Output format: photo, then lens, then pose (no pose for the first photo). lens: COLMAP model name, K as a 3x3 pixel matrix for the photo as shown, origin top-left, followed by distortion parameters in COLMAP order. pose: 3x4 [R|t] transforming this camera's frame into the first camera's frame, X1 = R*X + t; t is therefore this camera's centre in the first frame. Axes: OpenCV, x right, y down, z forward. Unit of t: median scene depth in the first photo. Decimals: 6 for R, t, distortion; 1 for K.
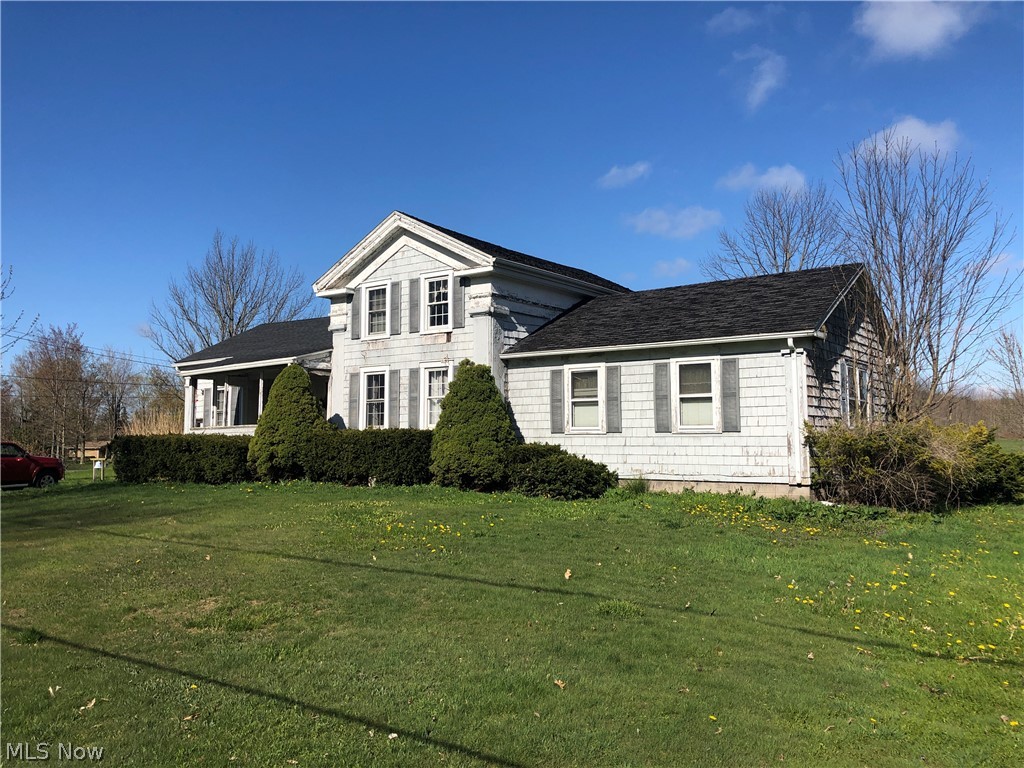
lens RADIAL K [[827.8, 0, 519.1], [0, 827.8, 384.6], [0, 0, 1]] dist [0.024431, -0.035035]
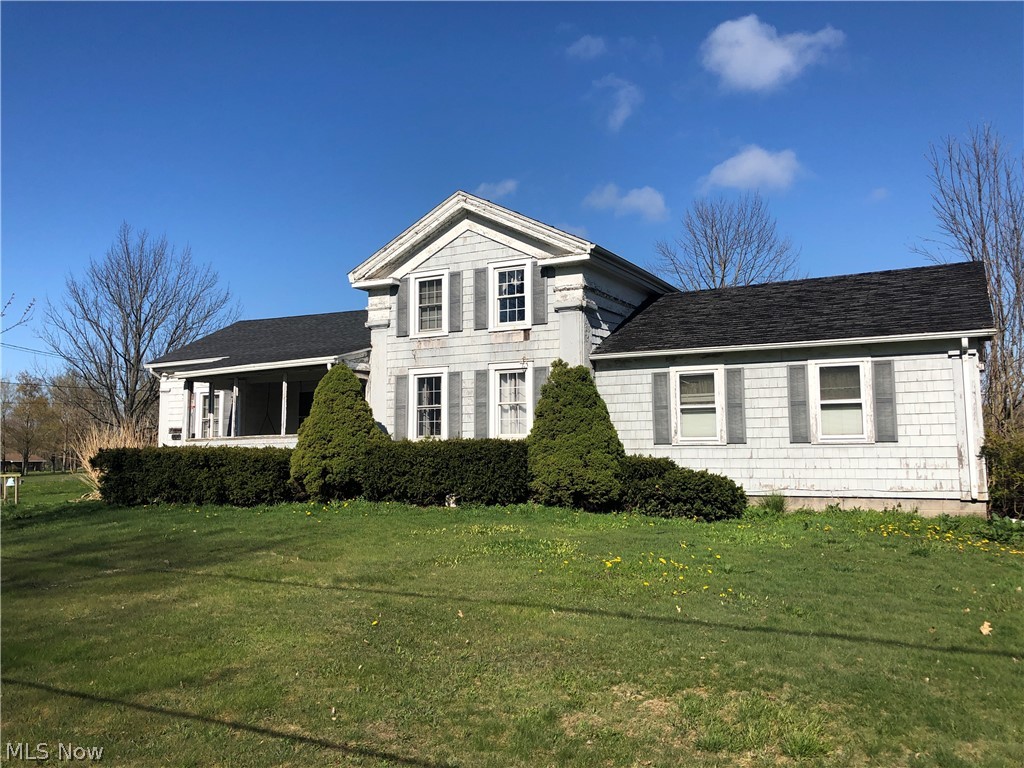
lens RADIAL K [[827.8, 0, 503.8], [0, 827.8, 377.9], [0, 0, 1]] dist [0.024431, -0.035035]
pose [[0.991082, 0.007400, 0.133051, -0.230118], [-0.004737, 0.999782, -0.020321, 0.006542], [-0.133172, 0.019509, 0.990901, 0.135883]]
